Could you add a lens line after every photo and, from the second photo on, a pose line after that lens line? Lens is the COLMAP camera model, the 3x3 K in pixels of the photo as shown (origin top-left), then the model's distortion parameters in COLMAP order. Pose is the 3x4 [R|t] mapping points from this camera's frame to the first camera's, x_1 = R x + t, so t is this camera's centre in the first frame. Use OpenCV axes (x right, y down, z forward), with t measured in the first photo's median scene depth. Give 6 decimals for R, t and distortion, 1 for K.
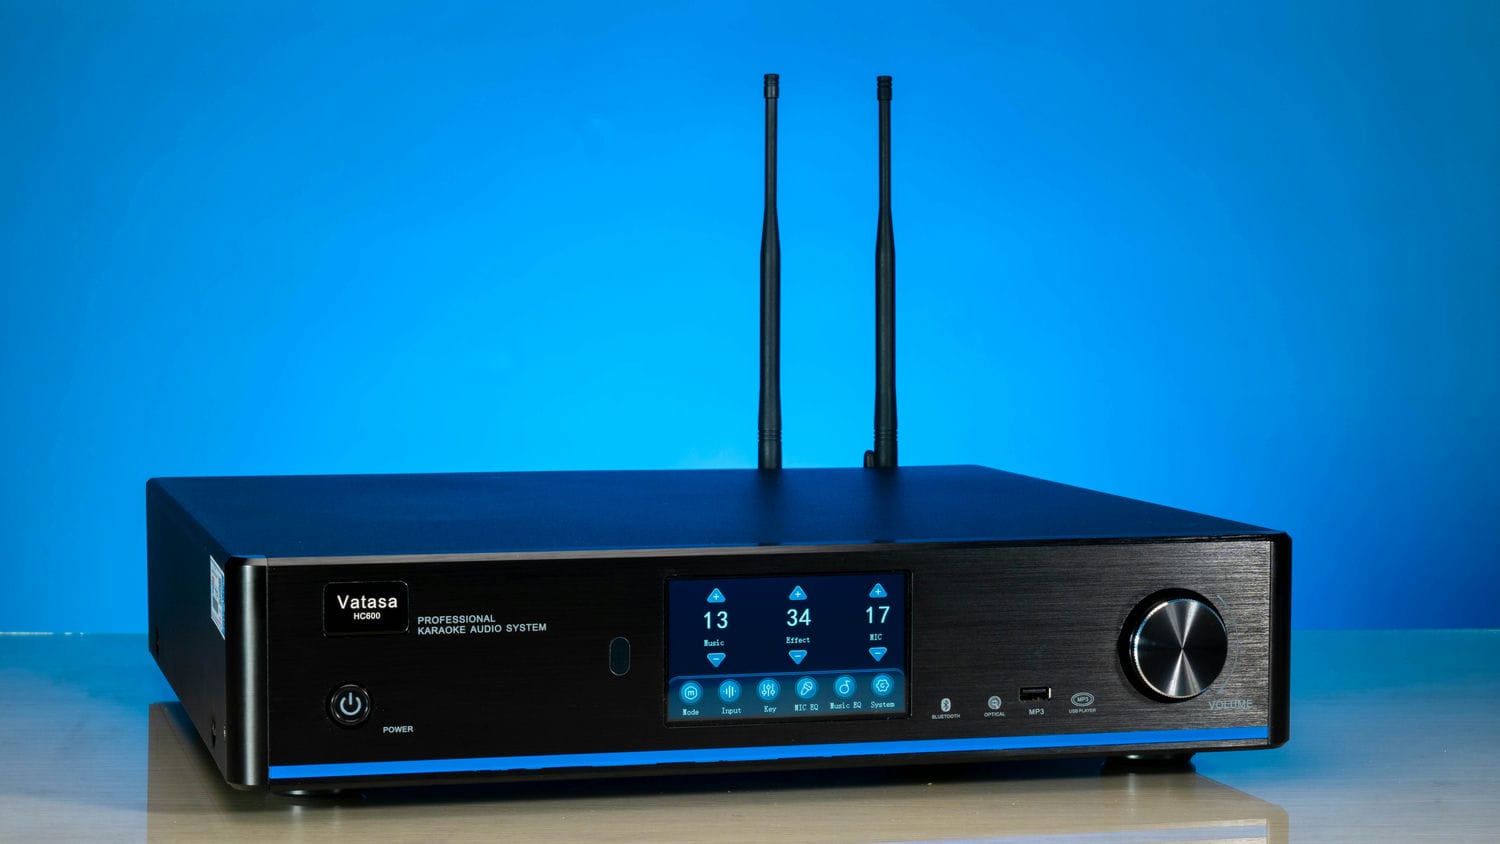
lens RADIAL K [[3280.8, 0, 748.0], [0, 3280.8, 419.9], [0, 0, 1]] dist [-0.039564, 0.000000]
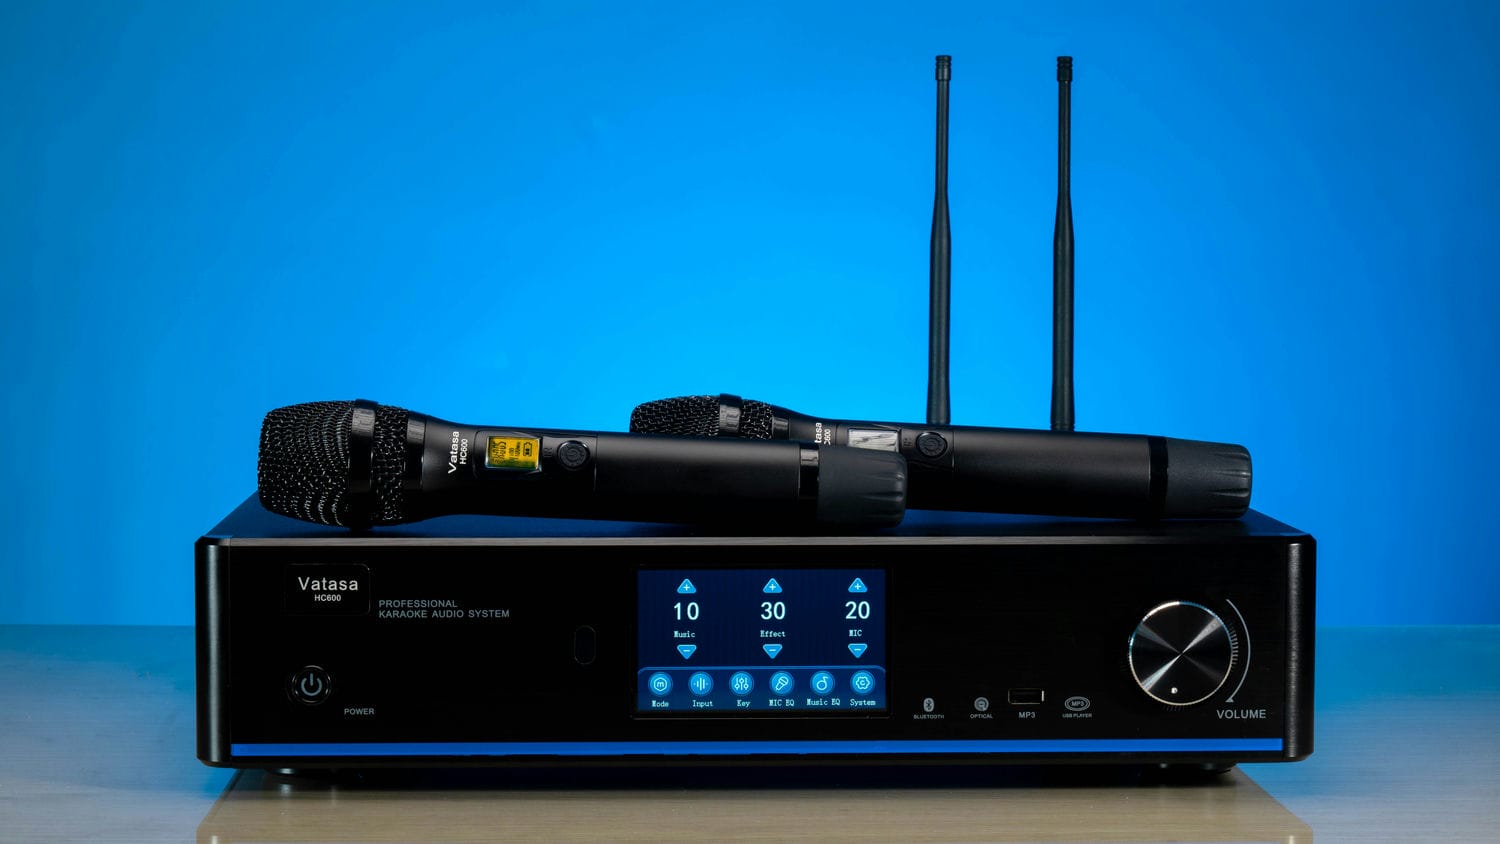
lens RADIAL K [[3253.4, 0, 754.6], [0, 3253.4, 424.4], [0, 0, 1]] dist [-0.006999, 0.000000]
pose [[0.978596, 0.014541, -0.205276, 0.208467], [-0.013187, 0.999881, 0.007960, -0.002981], [0.205368, -0.005082, 0.978672, 0.049053]]
